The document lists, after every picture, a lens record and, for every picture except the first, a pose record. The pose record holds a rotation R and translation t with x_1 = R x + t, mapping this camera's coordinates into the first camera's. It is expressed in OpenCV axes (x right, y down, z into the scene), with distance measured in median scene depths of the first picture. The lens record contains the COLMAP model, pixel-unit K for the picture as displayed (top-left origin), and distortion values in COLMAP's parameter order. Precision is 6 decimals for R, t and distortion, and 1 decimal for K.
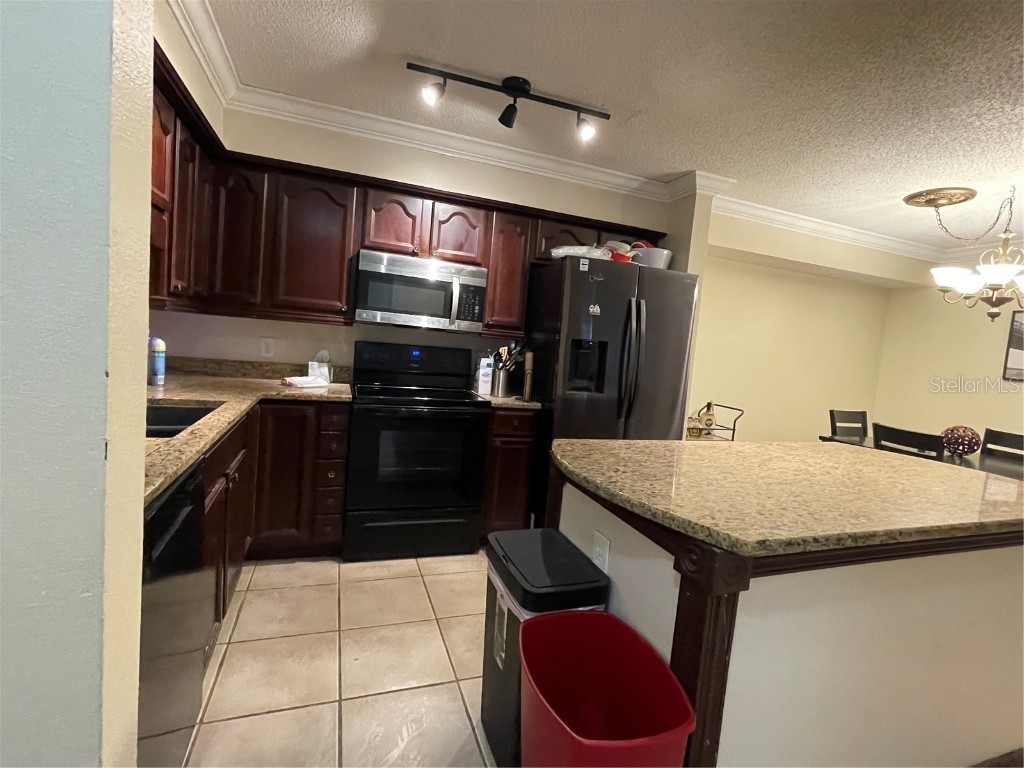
lens RADIAL K [[487.1, 0, 511.0], [0, 487.1, 380.3], [0, 0, 1]] dist [0.001467, 0.000909]
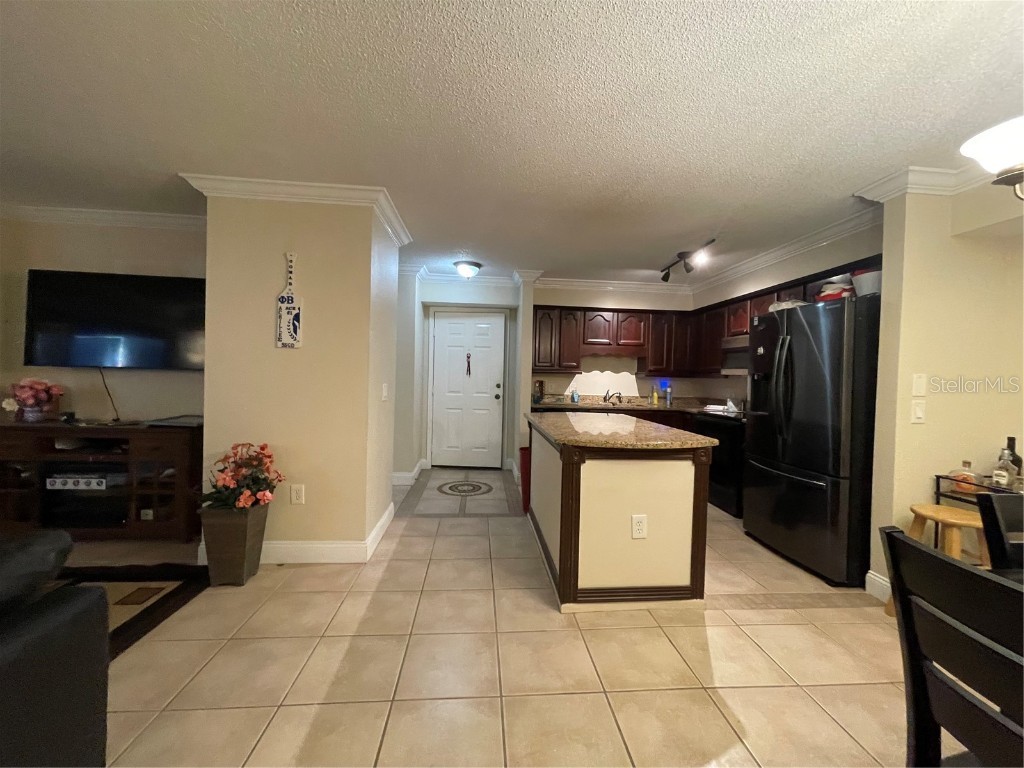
lens RADIAL K [[413.6, 0, 515.0], [0, 413.6, 381.6], [0, 0, 1]] dist [-0.000670, 0.000784]
pose [[-0.259342, -0.078442, -0.962595, 1.290607], [-0.124619, 0.991082, -0.047189, 0.071422], [0.957712, 0.107720, -0.266804, 0.586543]]
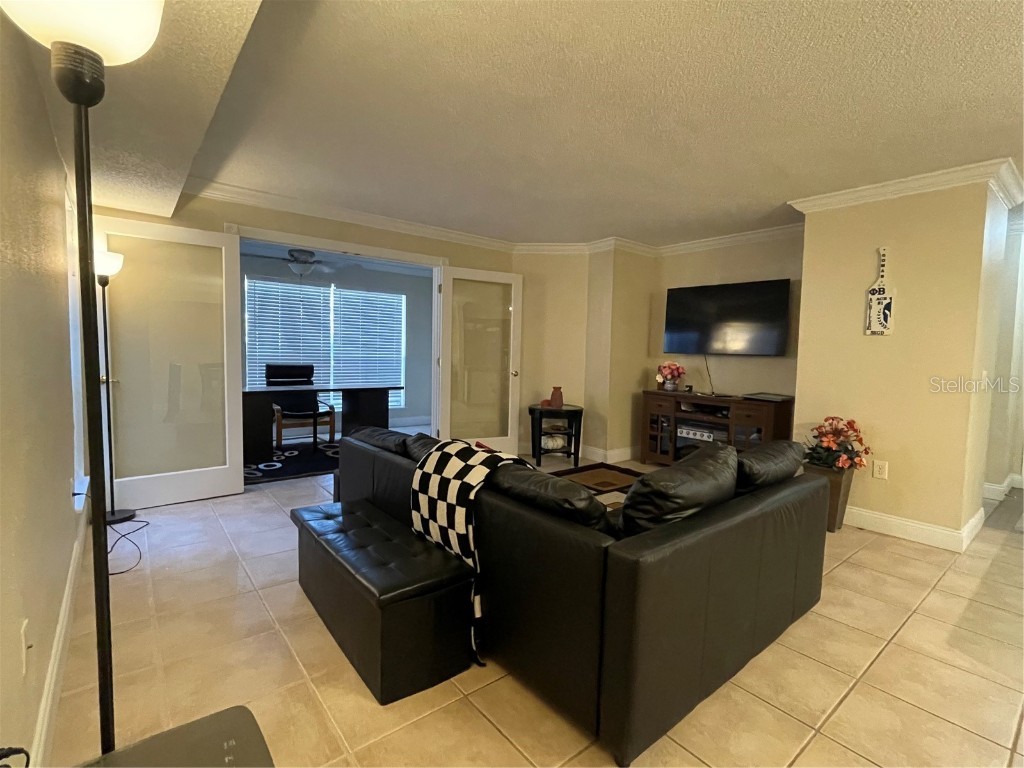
lens RADIAL K [[493.6, 0, 513.7], [0, 493.6, 379.8], [0, 0, 1]] dist [0.000156, 0.010302]
pose [[-0.936667, -0.084873, -0.339783, 1.744693], [-0.128334, 0.985886, 0.107513, 0.105769], [0.325862, 0.144310, -0.934339, 0.699831]]
